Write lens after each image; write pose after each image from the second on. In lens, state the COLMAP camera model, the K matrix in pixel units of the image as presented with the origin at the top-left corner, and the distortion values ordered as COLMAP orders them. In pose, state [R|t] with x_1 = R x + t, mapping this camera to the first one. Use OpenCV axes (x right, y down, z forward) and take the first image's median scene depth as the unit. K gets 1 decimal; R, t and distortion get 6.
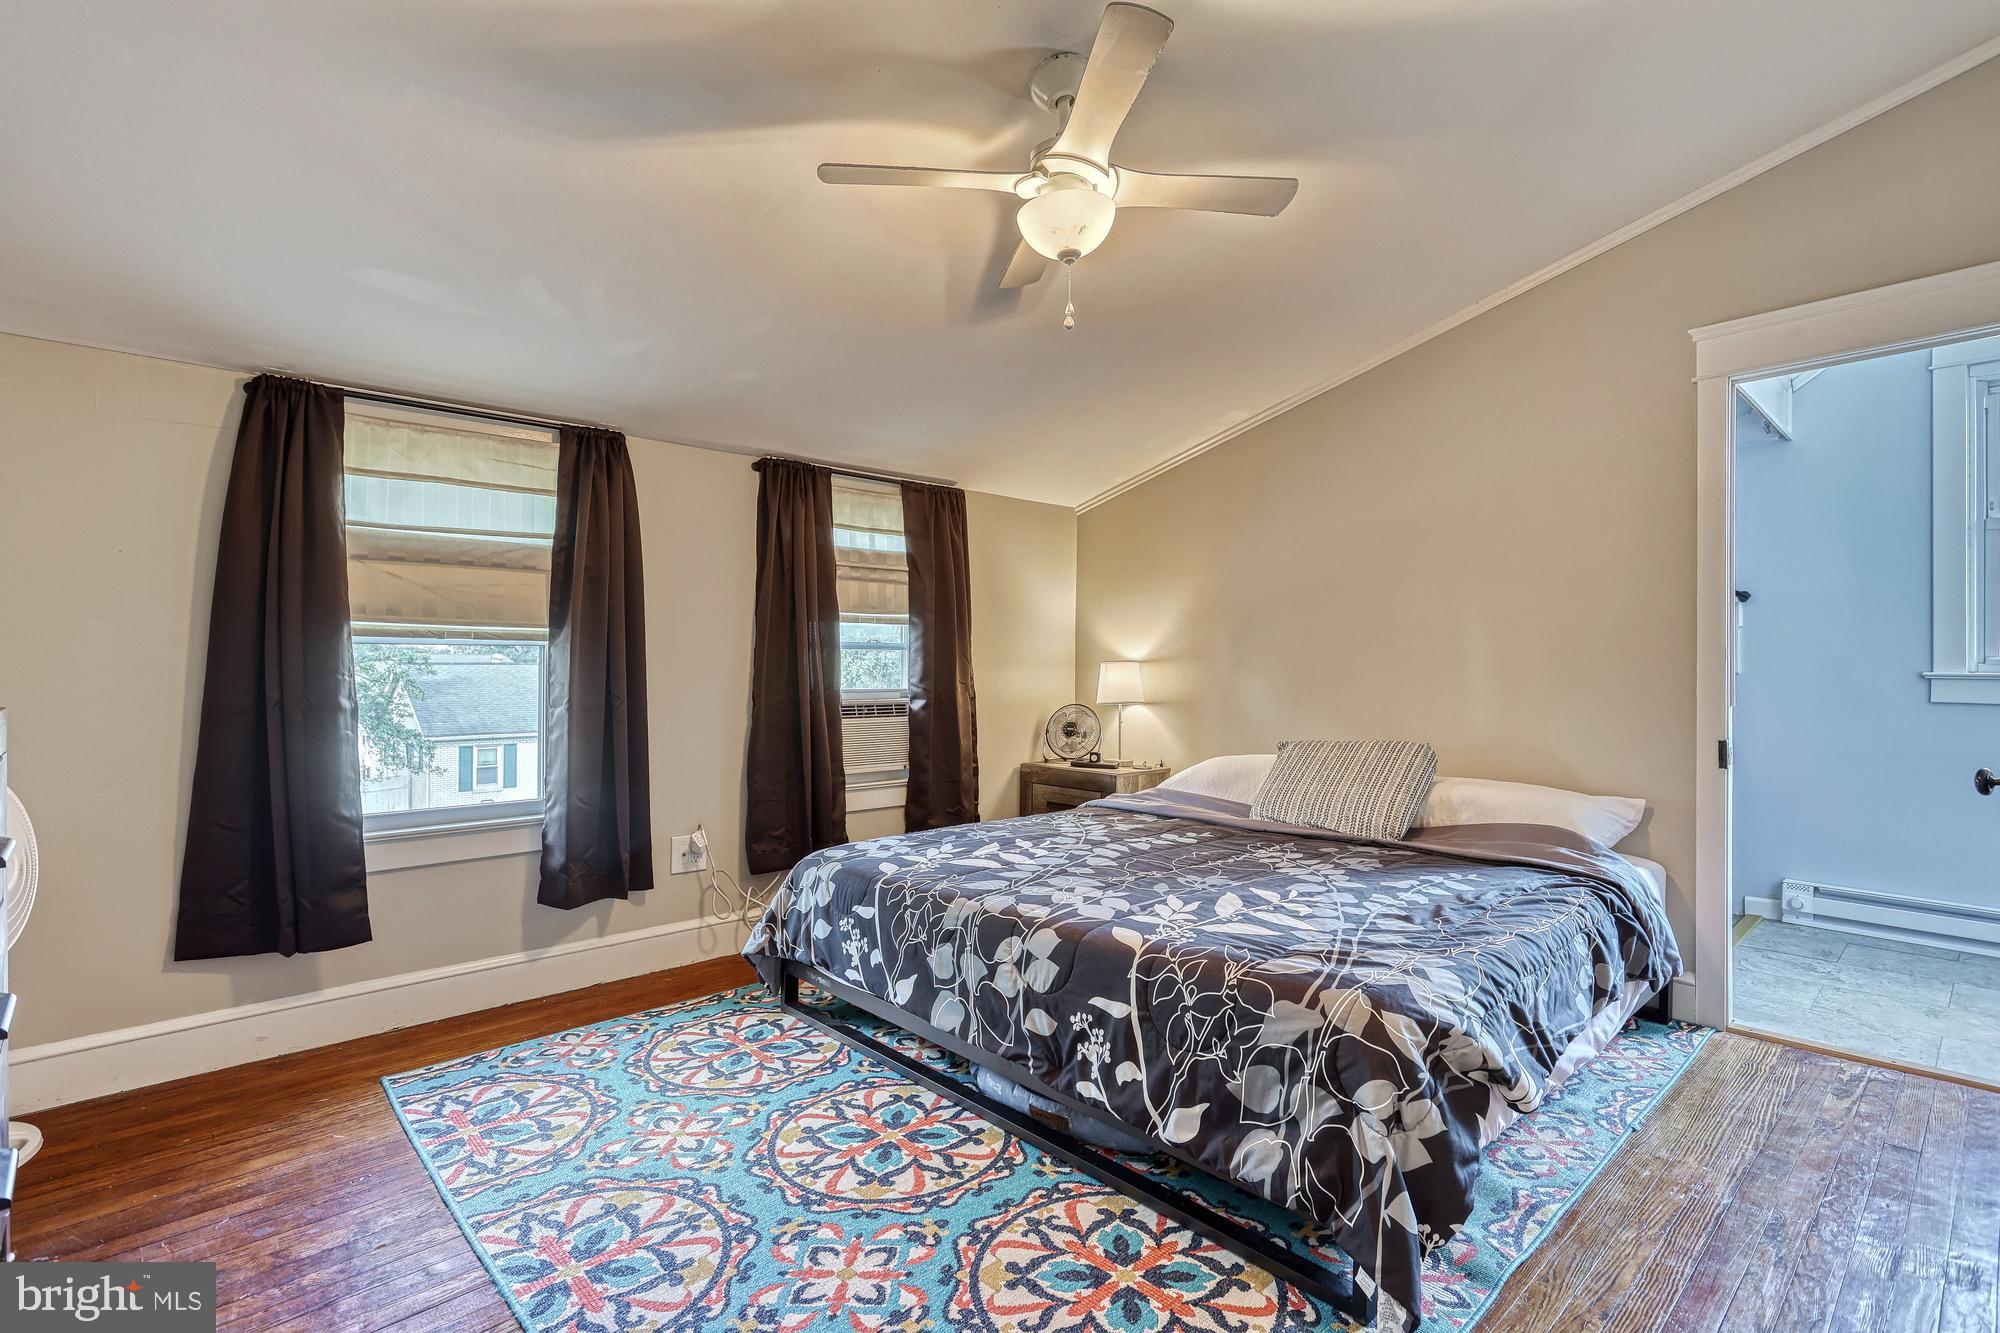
lens RADIAL K [[948.1, 0, 1005.2], [0, 948.1, 647.1], [0, 0, 1]] dist [-0.007109, 0.001039]
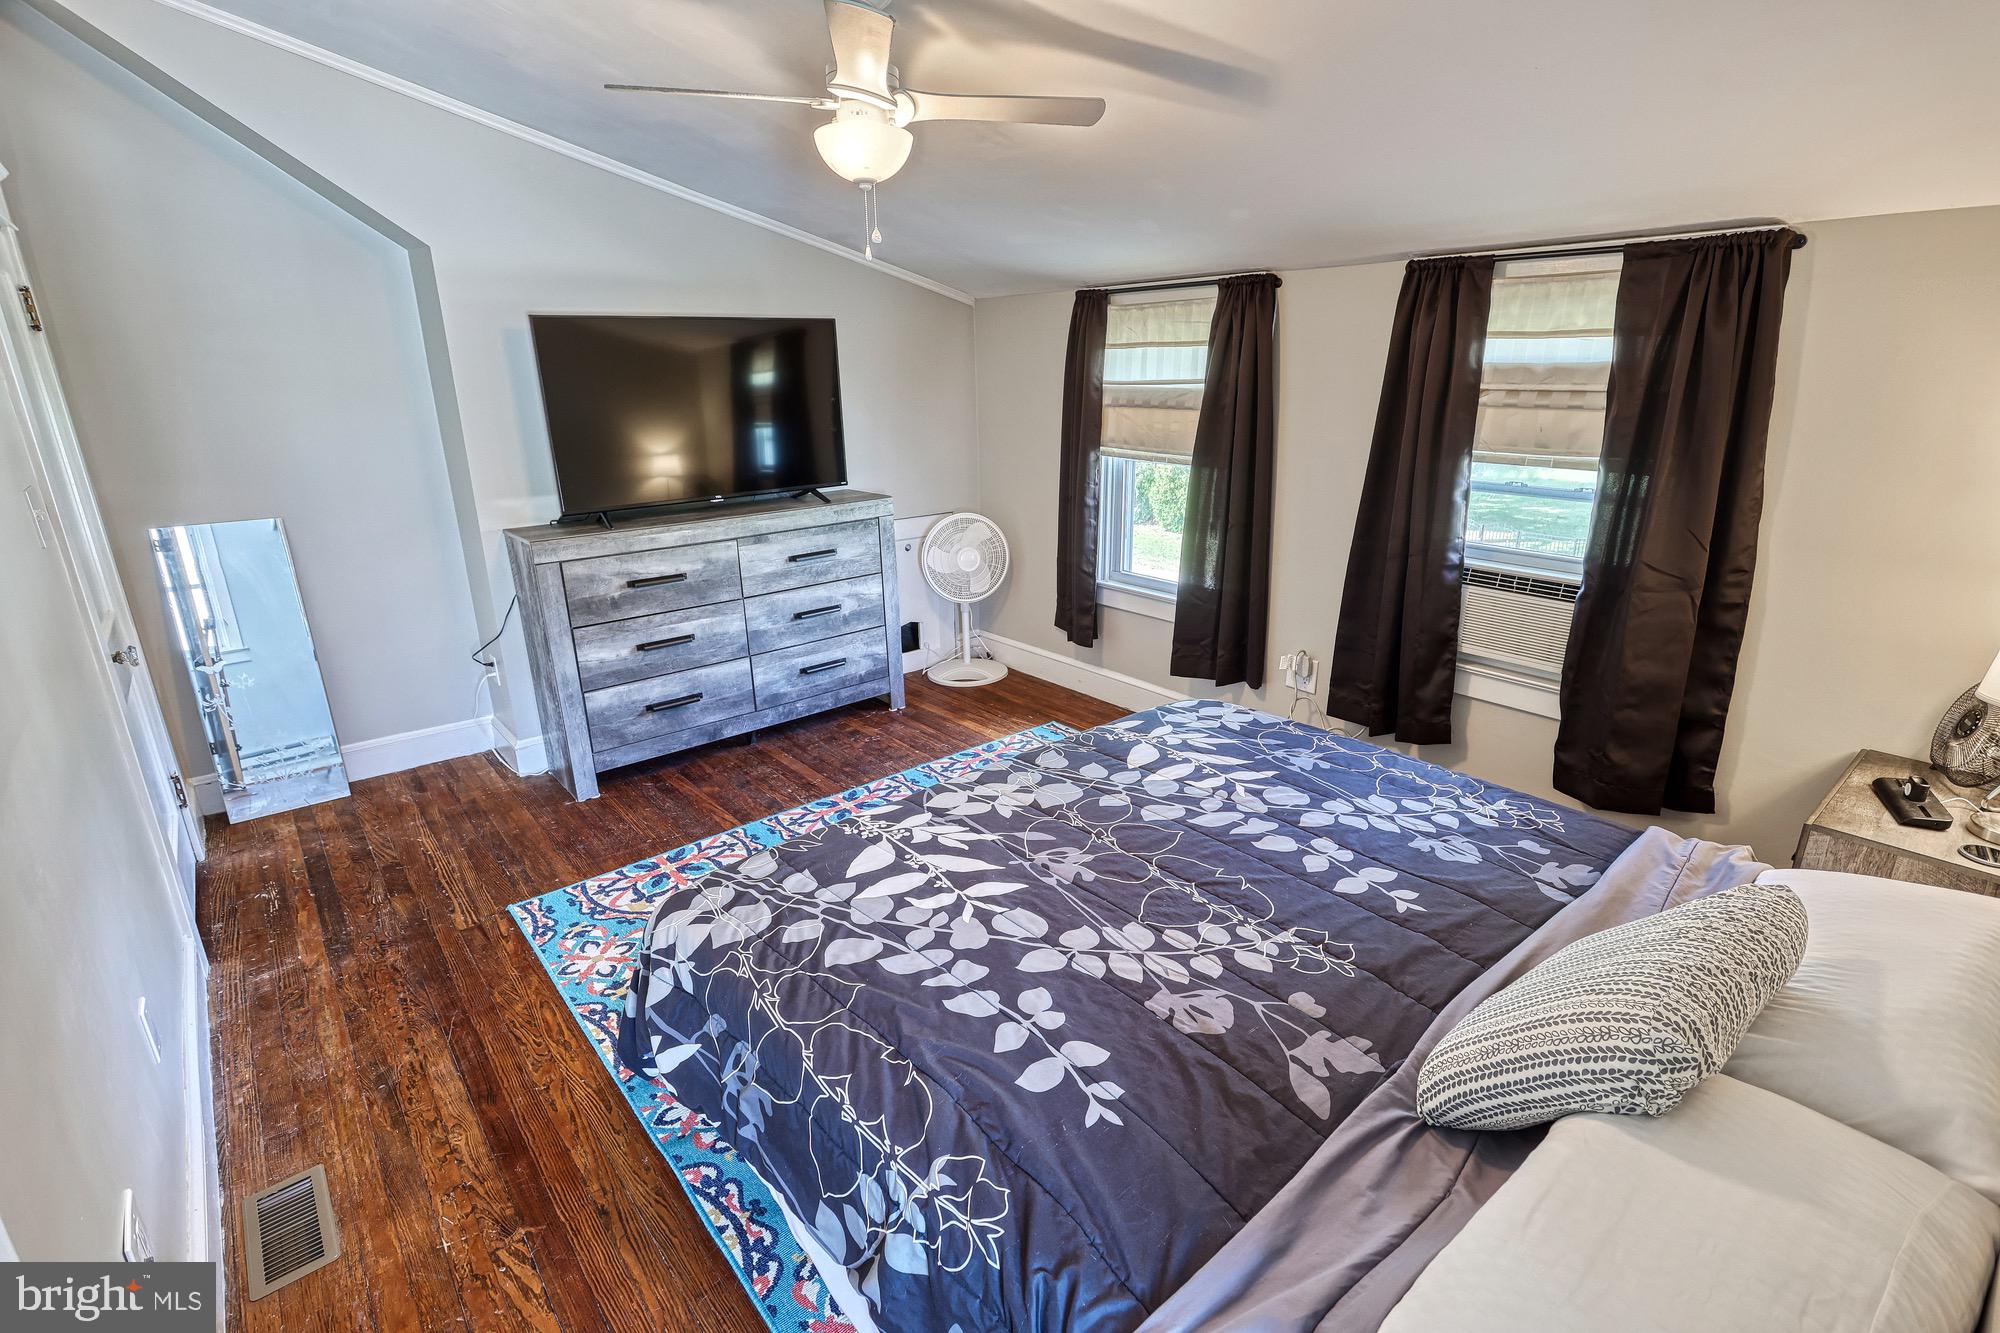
lens RADIAL K [[948.1, 0, 1005.2], [0, 948.1, 647.1], [0, 0, 1]] dist [-0.007109, 0.001039]
pose [[-0.050097, 0.260085, -0.964285, 0.645083], [0.001396, 0.965515, 0.260344, -0.085225], [0.998743, 0.011697, -0.048733, 0.657675]]
